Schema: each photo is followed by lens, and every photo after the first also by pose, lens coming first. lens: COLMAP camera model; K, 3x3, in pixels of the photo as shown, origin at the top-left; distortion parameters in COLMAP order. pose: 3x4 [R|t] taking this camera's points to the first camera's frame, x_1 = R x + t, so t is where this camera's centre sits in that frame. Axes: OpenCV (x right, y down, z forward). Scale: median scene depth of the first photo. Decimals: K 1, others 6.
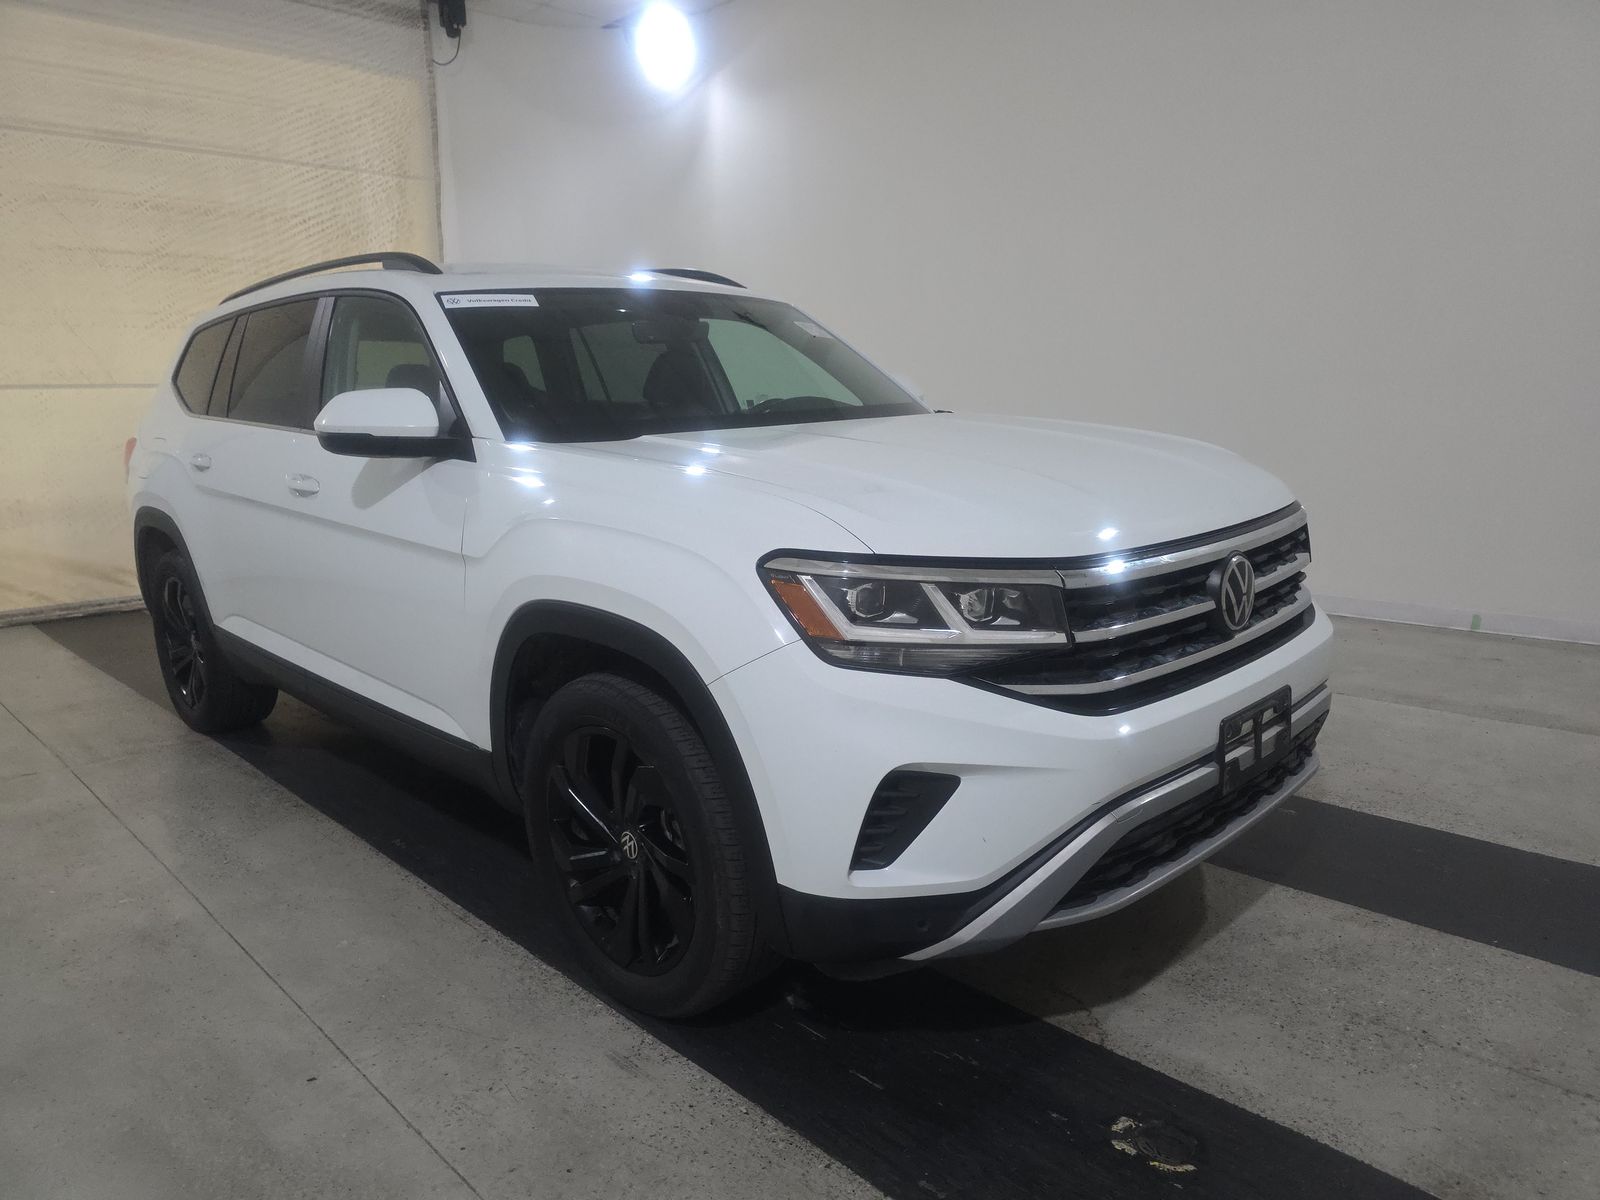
lens RADIAL K [[1093.7, 0, 800.0], [0, 1093.7, 600.0], [0, 0, 1]] dist [0.027731, -0.038961]
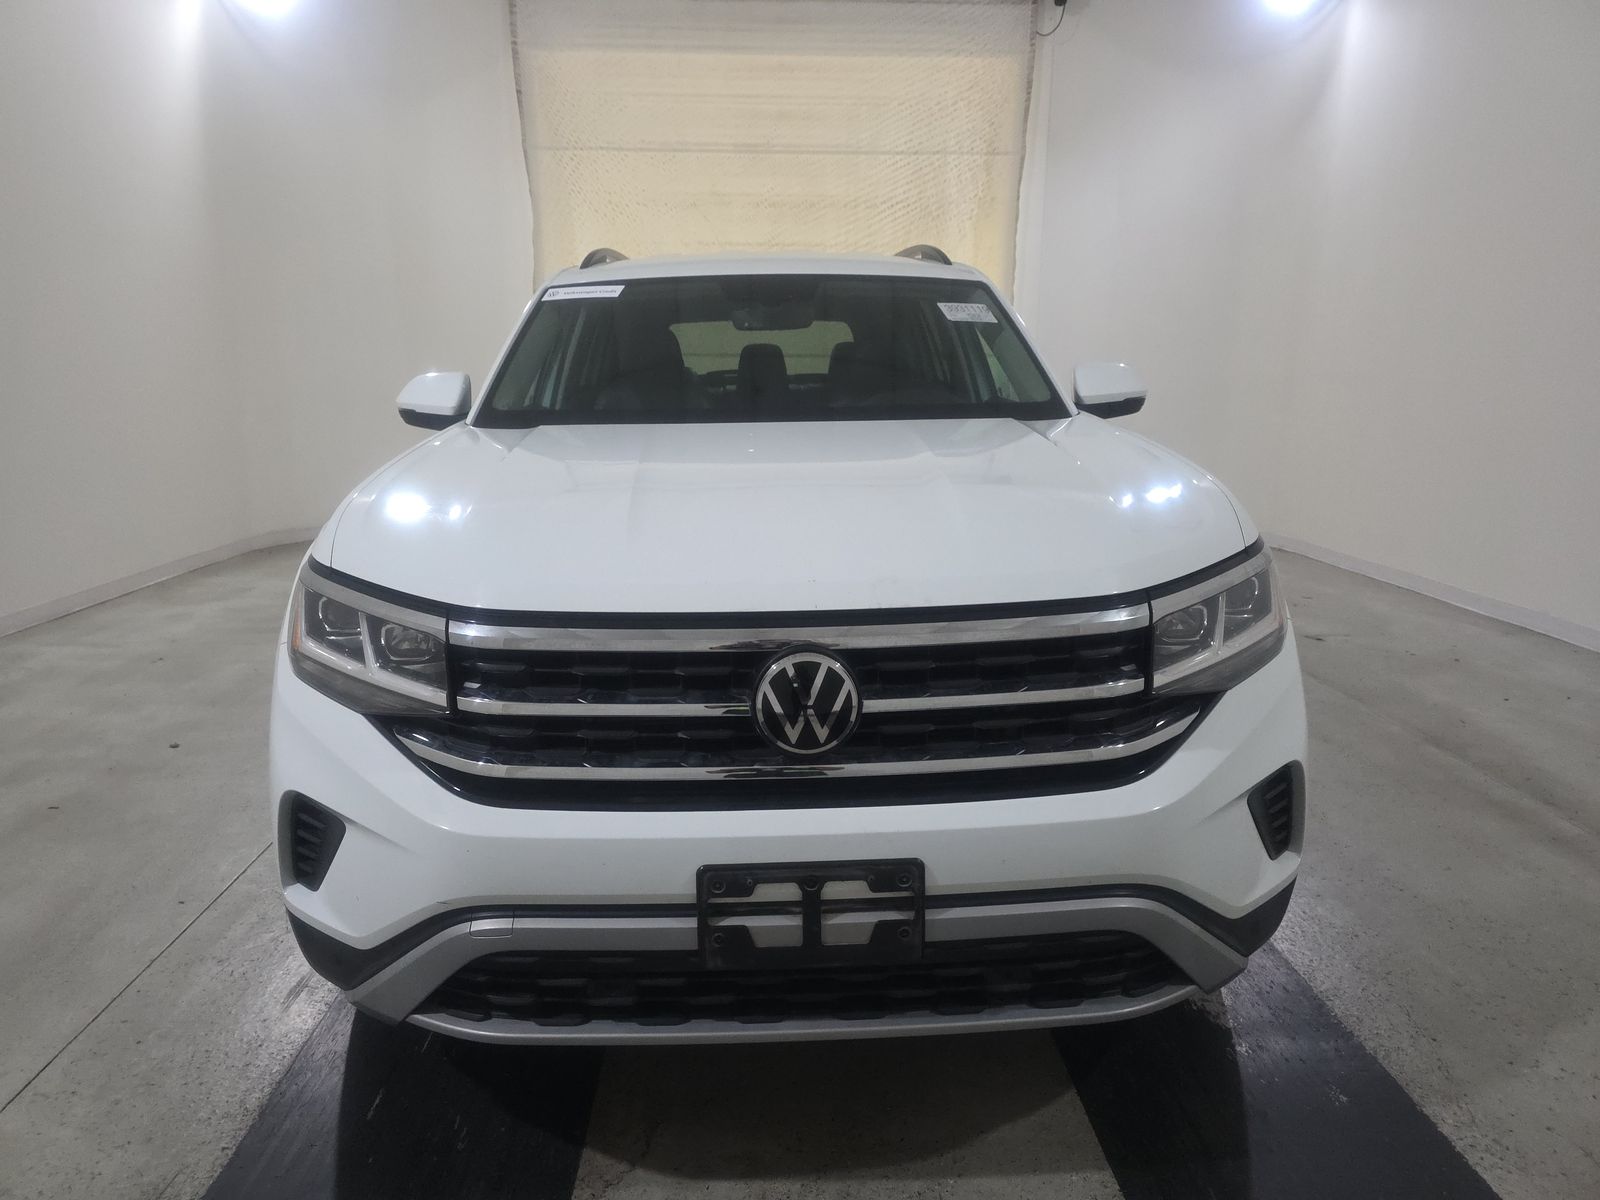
lens RADIAL K [[1102.9, 0, 802.7], [0, 1102.9, 574.7], [0, 0, 1]] dist [0.003494, -0.035696]
pose [[0.729606, 0.147555, -0.667759, 0.275764], [-0.141197, 0.987909, 0.064024, -0.042603], [0.669133, 0.047573, 0.741619, 0.152694]]
